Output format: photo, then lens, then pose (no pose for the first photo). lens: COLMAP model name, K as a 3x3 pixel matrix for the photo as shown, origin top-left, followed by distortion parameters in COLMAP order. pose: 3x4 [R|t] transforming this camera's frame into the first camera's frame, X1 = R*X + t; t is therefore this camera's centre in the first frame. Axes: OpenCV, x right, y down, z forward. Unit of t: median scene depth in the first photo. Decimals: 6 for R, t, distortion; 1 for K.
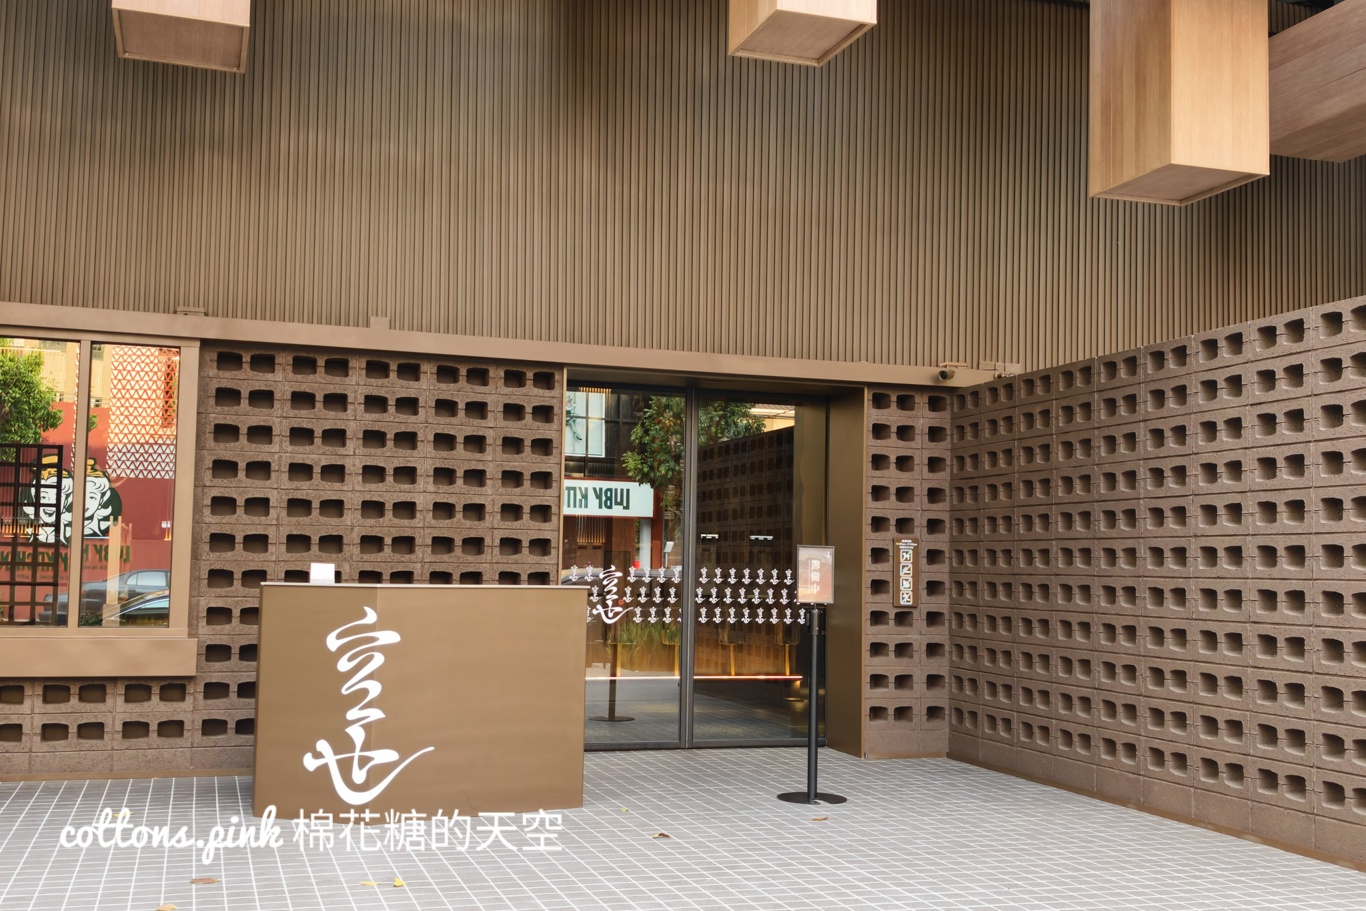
lens RADIAL K [[1472.9, 0, 684.5], [0, 1472.9, 491.3], [0, 0, 1]] dist [0.209989, -0.654597]
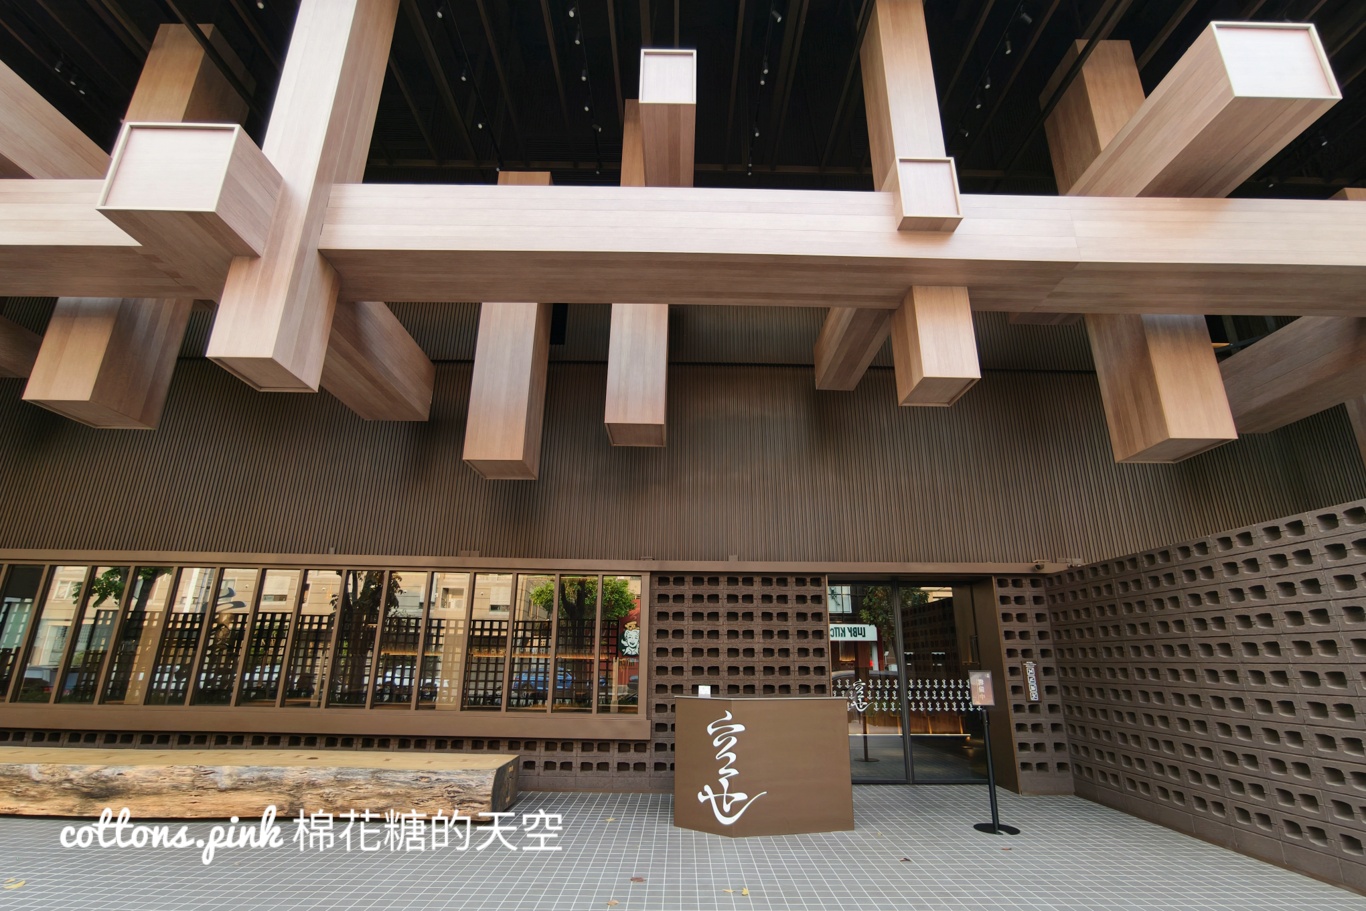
lens RADIAL K [[628.1, 0, 677.8], [0, 628.1, 472.6], [0, 0, 1]] dist [-0.068046, 0.043303]
pose [[0.948663, -0.099447, -0.300248, -0.005905], [0.023666, 0.968942, -0.246154, -0.016525], [0.315402, 0.226412, 0.921553, 0.151090]]
